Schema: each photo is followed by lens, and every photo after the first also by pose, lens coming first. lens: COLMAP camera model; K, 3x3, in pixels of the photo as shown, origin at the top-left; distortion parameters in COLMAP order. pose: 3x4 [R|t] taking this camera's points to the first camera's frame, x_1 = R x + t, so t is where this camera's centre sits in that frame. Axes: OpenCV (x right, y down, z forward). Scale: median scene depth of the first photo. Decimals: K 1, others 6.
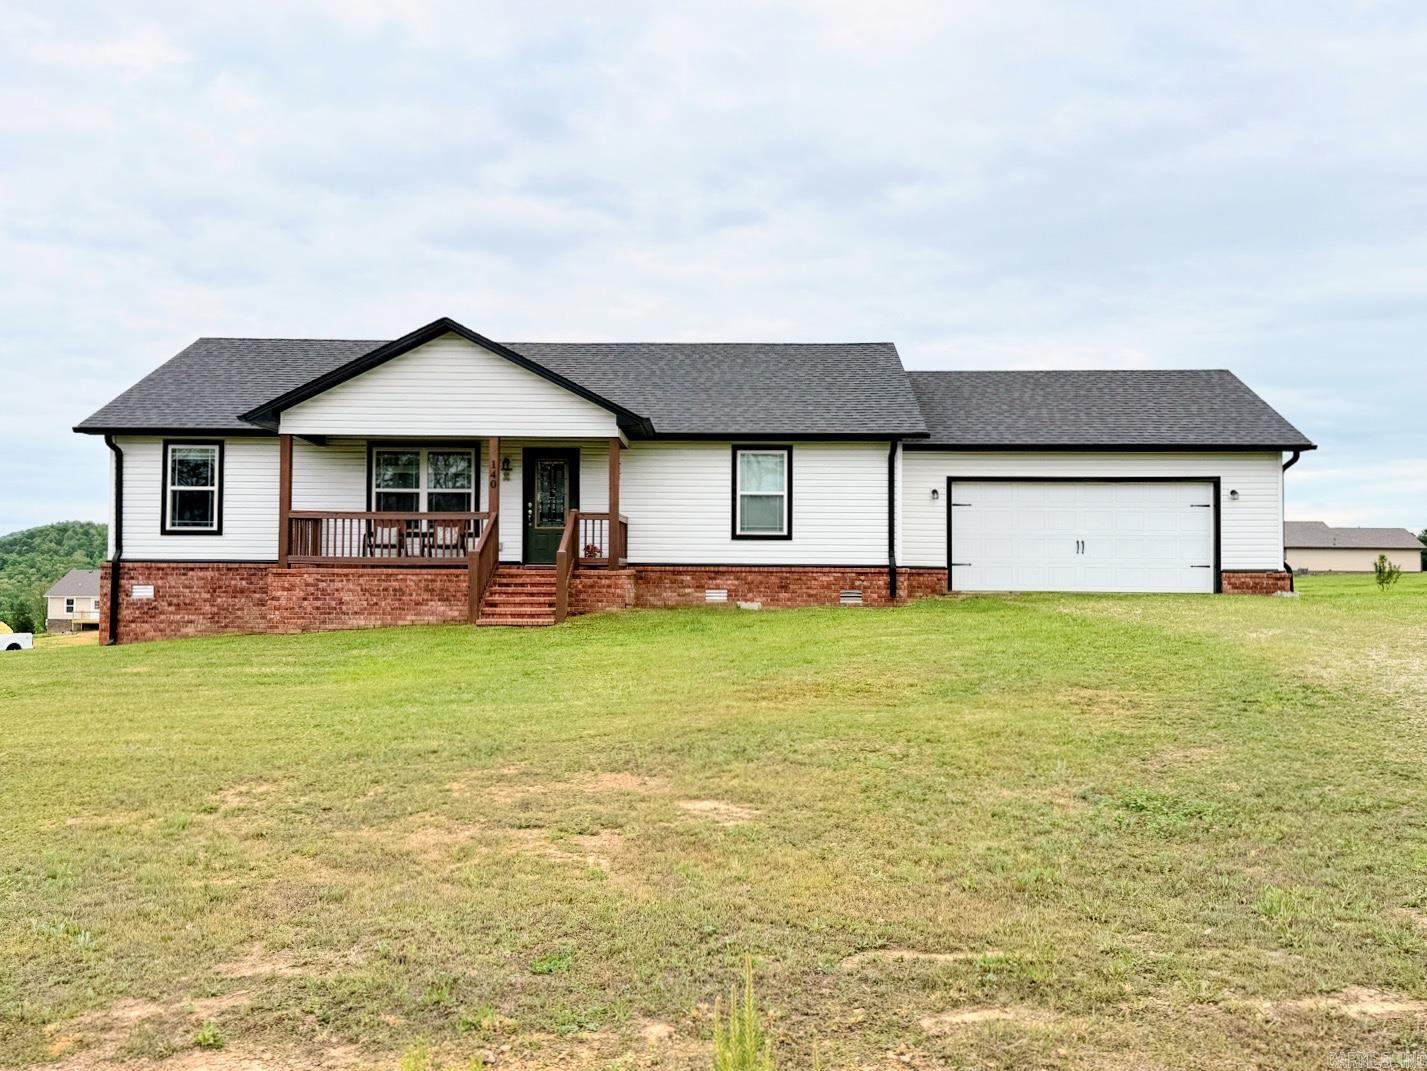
lens RADIAL K [[1227.6, 0, 708.8], [0, 1227.6, 543.9], [0, 0, 1]] dist [0.088694, -0.080238]
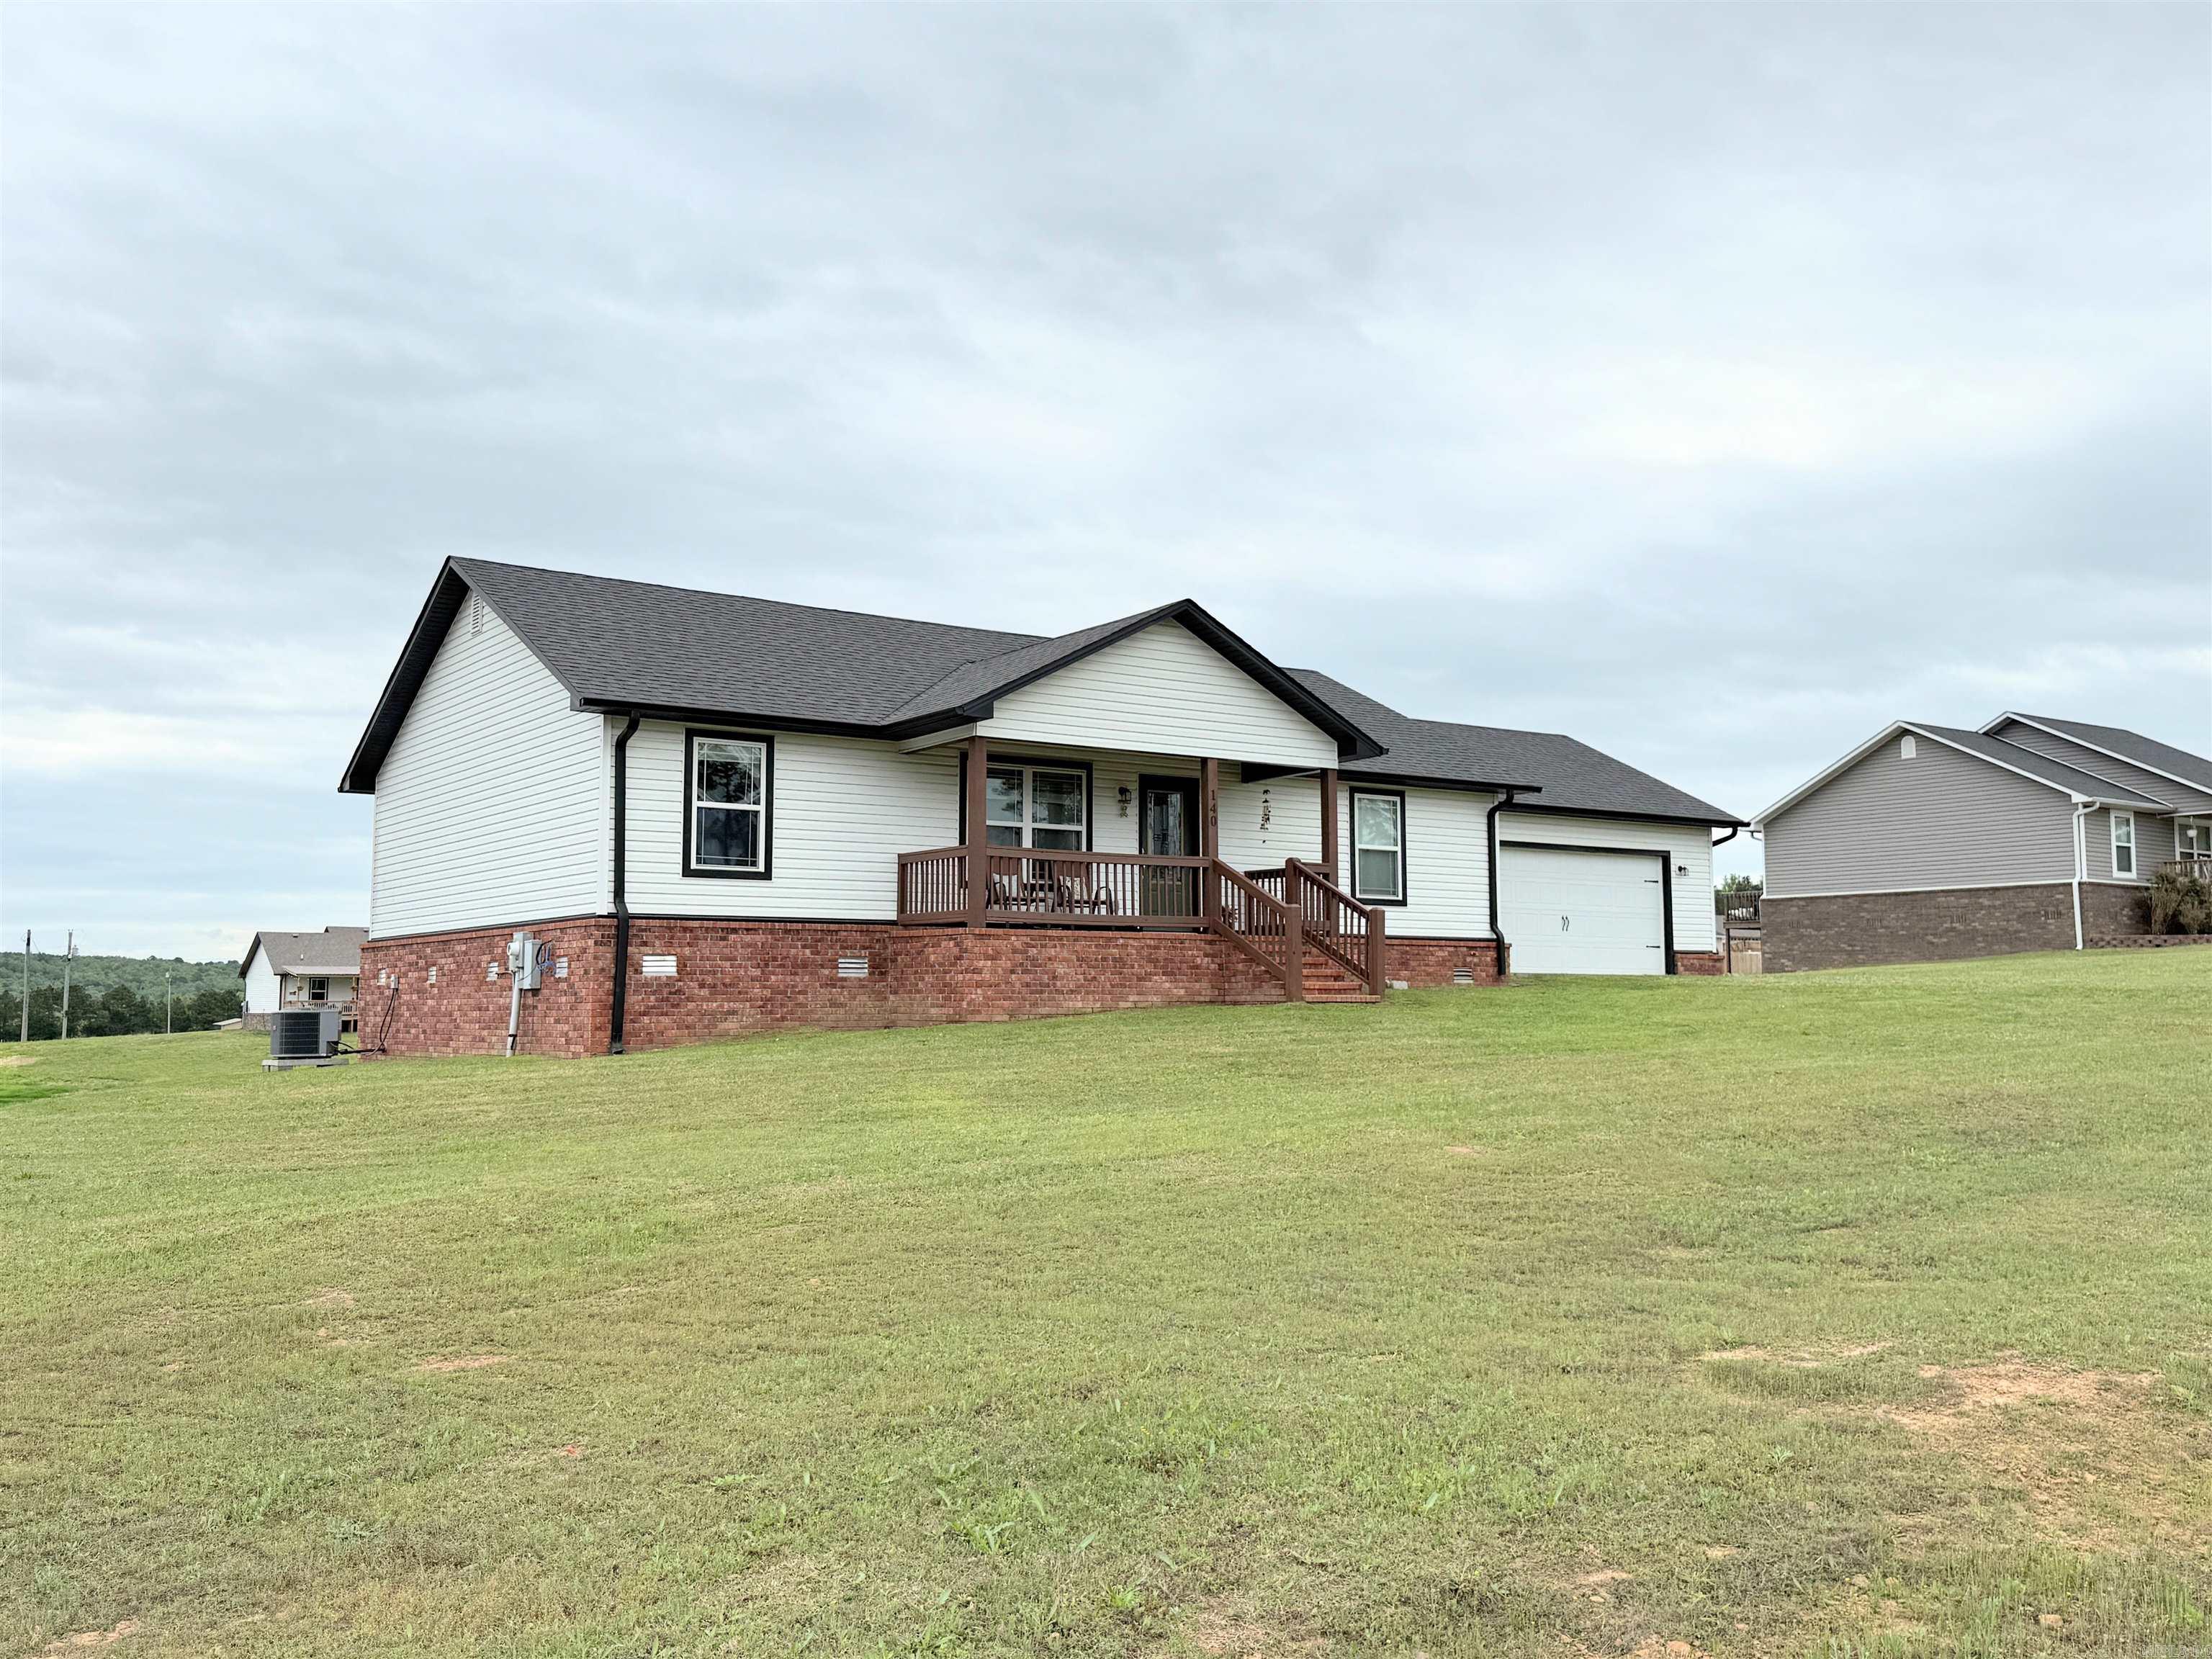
lens RADIAL K [[1903.0, 0, 1110.0], [0, 1903.0, 832.8], [0, 0, 1]] dist [0.088694, -0.080238]
pose [[0.809809, 0.044752, 0.584985, -0.839003], [-0.006881, 0.997743, -0.066802, 0.034370], [-0.586654, 0.050072, 0.808289, 0.080980]]
